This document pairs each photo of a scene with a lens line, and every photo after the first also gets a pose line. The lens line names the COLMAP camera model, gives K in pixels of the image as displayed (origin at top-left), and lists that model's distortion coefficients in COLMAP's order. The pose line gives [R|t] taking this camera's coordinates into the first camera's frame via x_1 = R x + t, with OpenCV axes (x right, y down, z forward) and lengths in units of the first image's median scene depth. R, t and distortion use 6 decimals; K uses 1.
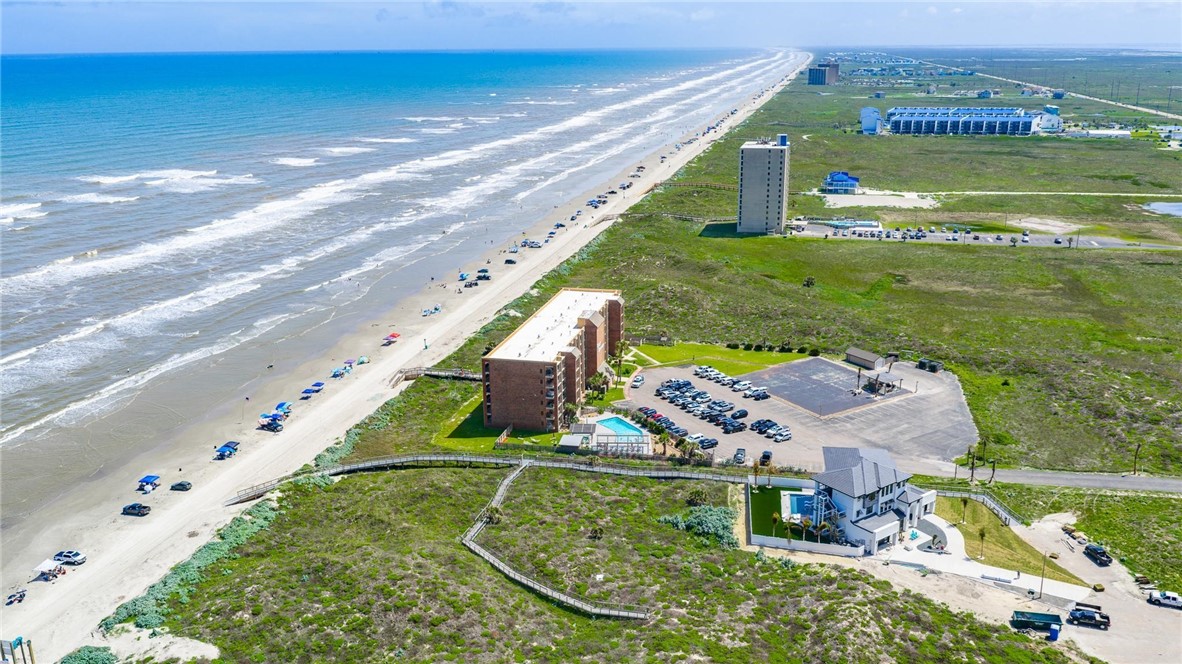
lens RADIAL K [[978.1, 0, 598.6], [0, 978.1, 329.5], [0, 0, 1]] dist [0.023469, -0.054534]
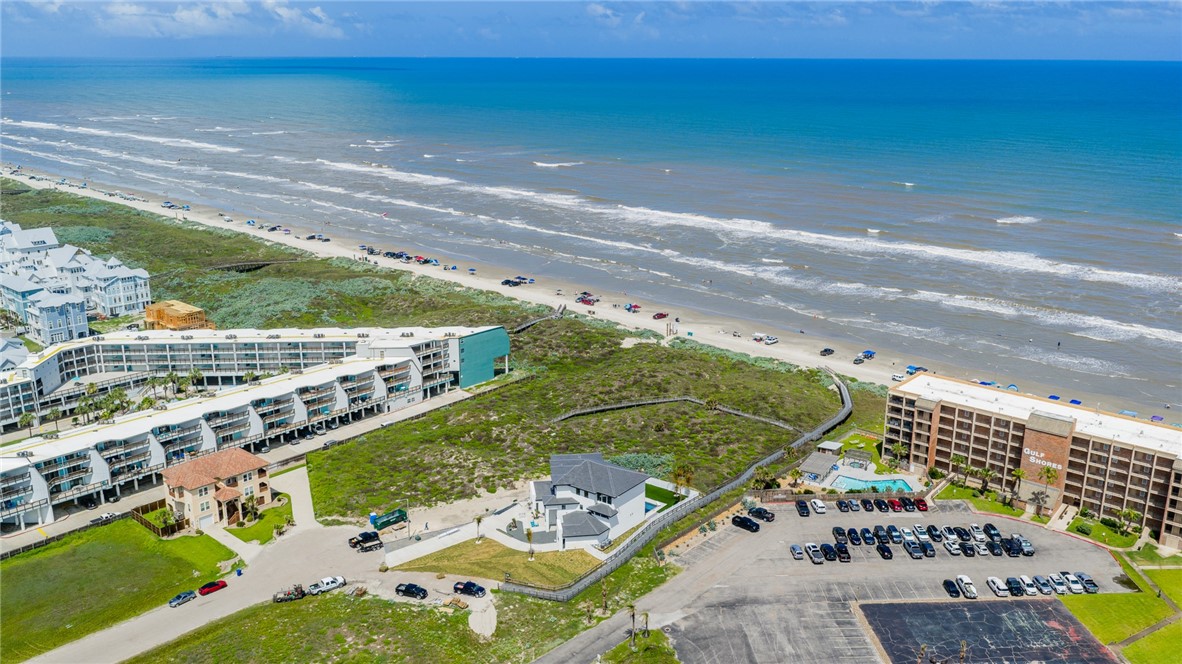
lens RADIAL K [[978.1, 0, 598.6], [0, 978.1, 329.5], [0, 0, 1]] dist [0.023469, -0.054534]
pose [[-0.464659, 0.256539, -0.847514, 1.056057], [-0.234234, 0.887410, 0.397037, -0.394542], [0.853947, 0.383004, -0.352253, 1.244107]]
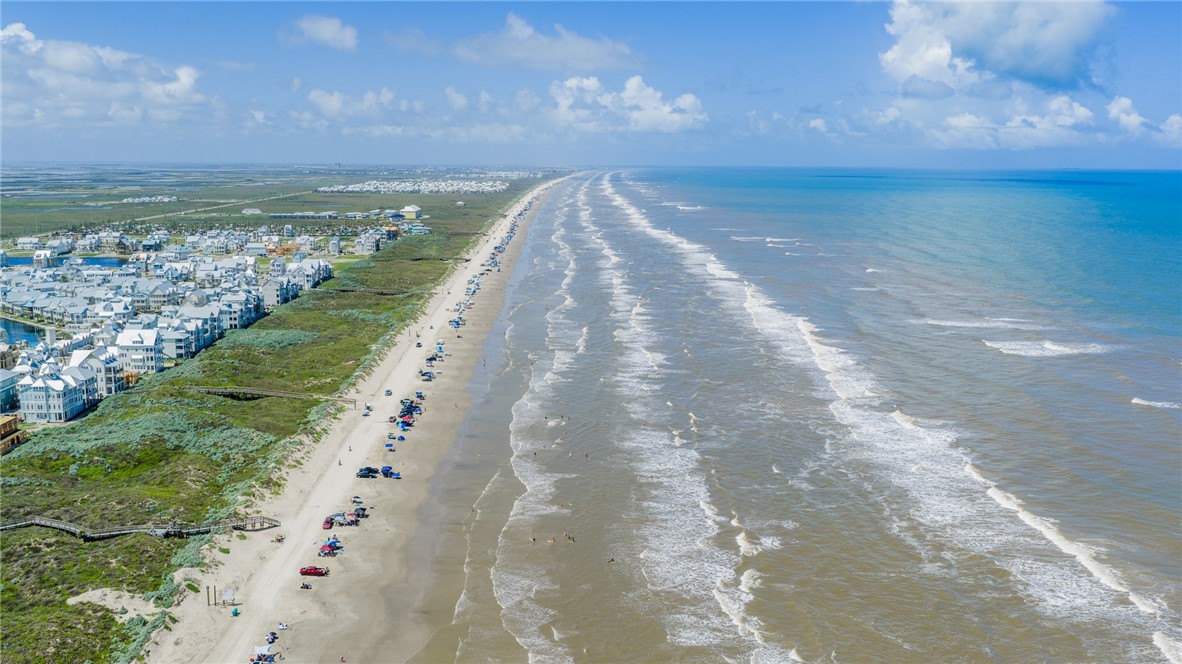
lens RADIAL K [[1034.6, 0, 591.0], [0, 1034.6, 332.0], [0, 0, 1]] dist [-0.002449, -0.013436]
pose [[-0.958360, 0.060416, -0.279099, -0.536285], [-0.064523, 0.906274, 0.417736, -0.524092], [0.278178, 0.418350, -0.864639, 1.738835]]
